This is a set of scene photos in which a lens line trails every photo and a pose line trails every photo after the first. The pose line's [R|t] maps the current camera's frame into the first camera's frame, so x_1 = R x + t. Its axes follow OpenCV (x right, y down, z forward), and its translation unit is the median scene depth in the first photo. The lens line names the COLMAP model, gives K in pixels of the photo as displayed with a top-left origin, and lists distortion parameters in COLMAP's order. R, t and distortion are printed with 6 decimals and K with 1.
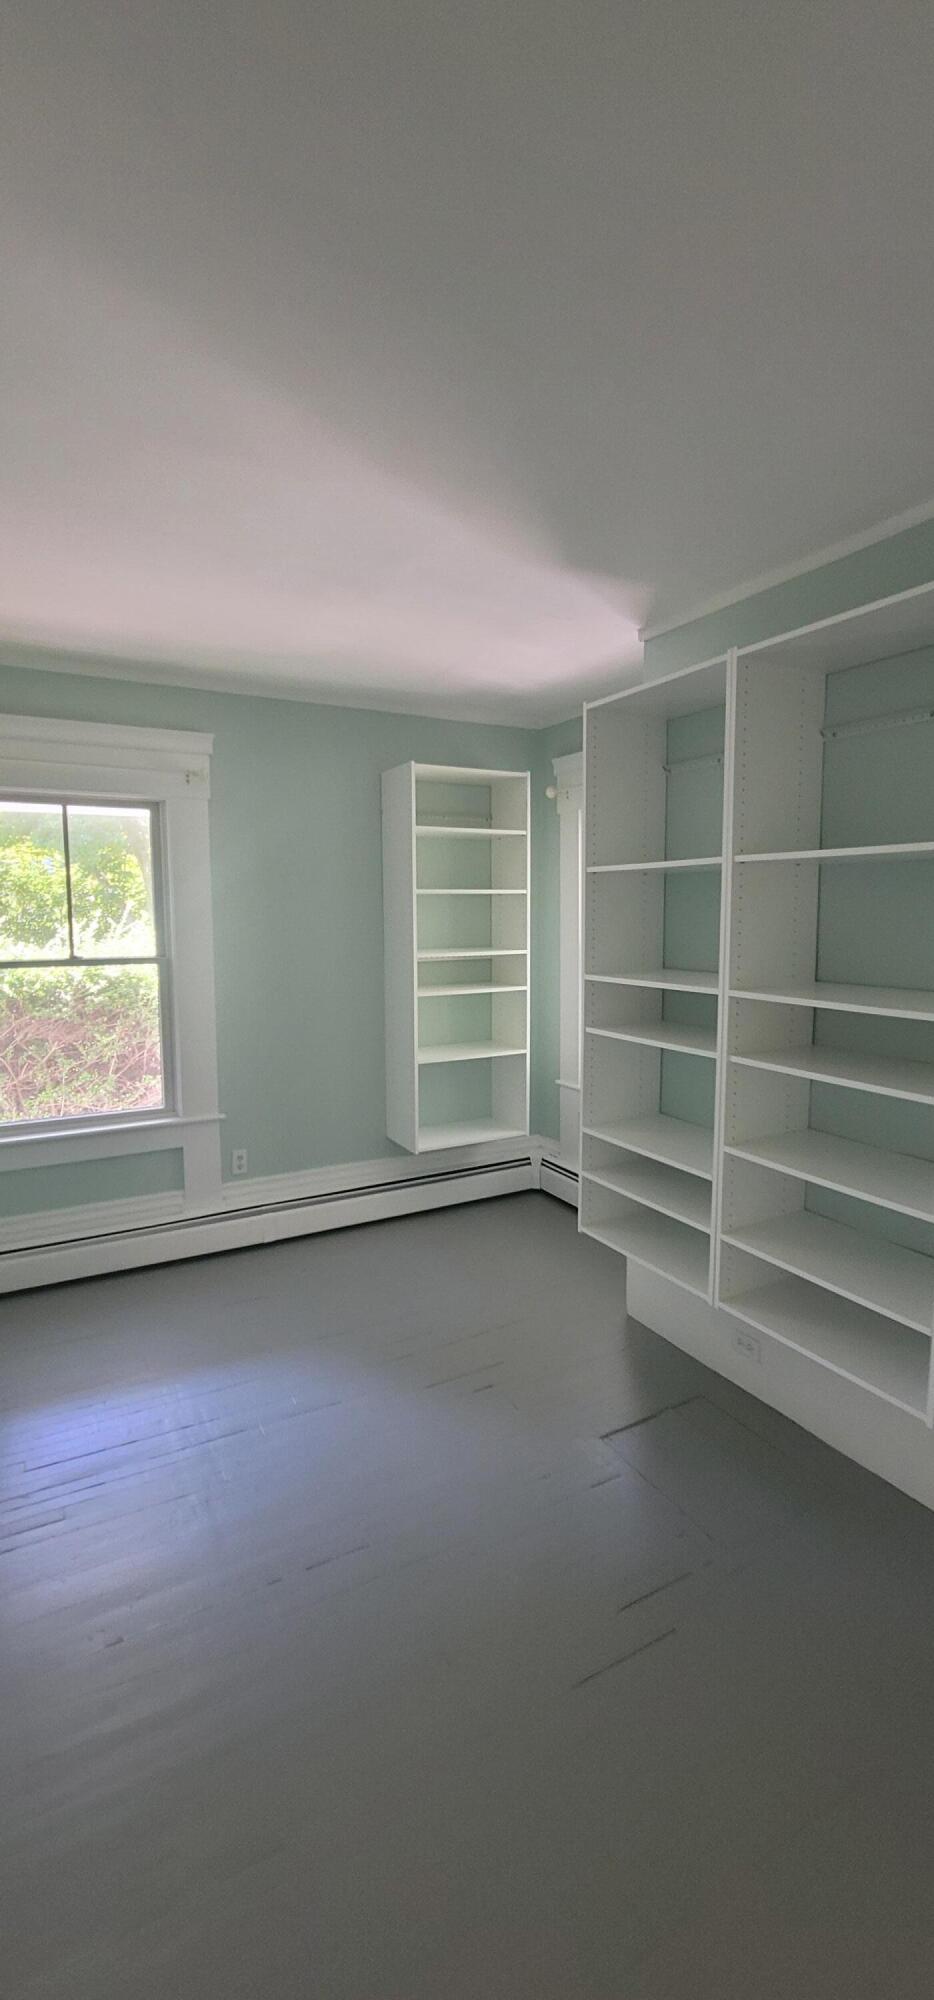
lens RADIAL K [[806.4, 0, 472.1], [0, 806.4, 992.1], [0, 0, 1]] dist [0.000098, 0.000085]
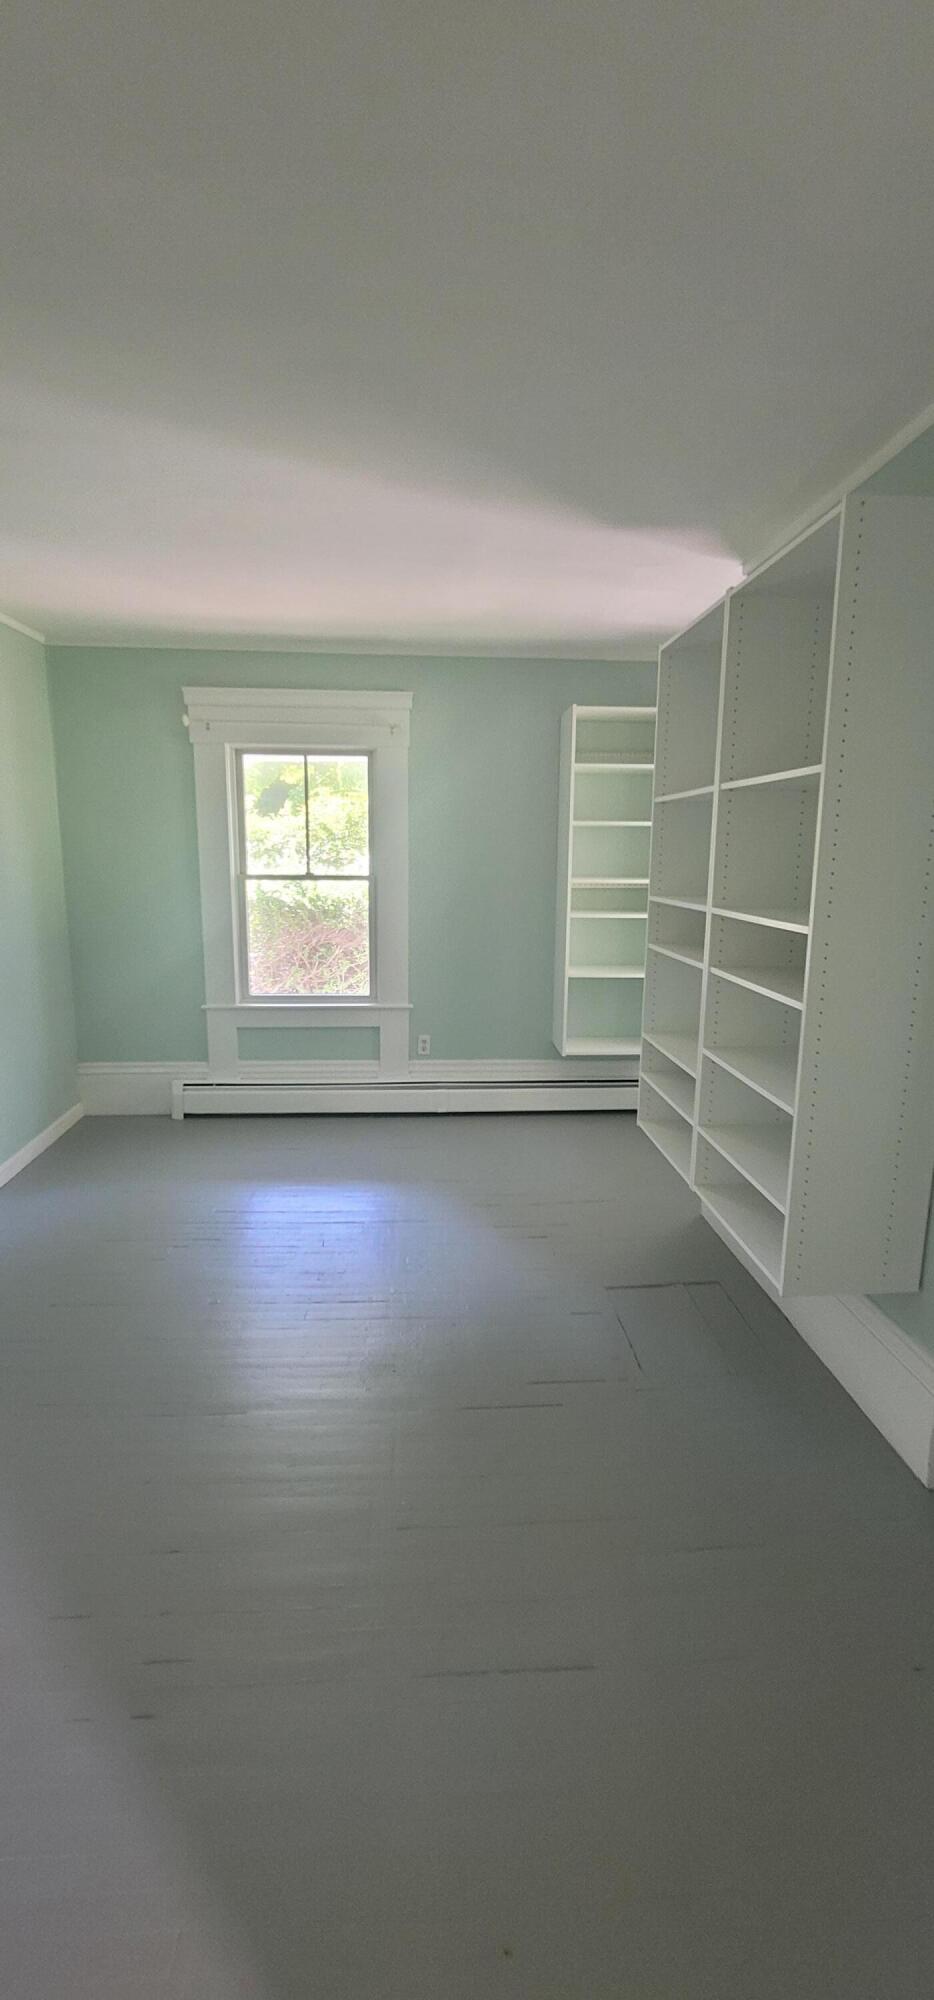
lens RADIAL K [[806.4, 0, 472.1], [0, 806.4, 992.1], [0, 0, 1]] dist [0.000098, 0.000085]
pose [[0.906001, 0.085349, -0.414580, 0.293158], [-0.055360, 0.994940, 0.083846, 0.022998], [0.419639, -0.053014, 0.906142, -0.086511]]
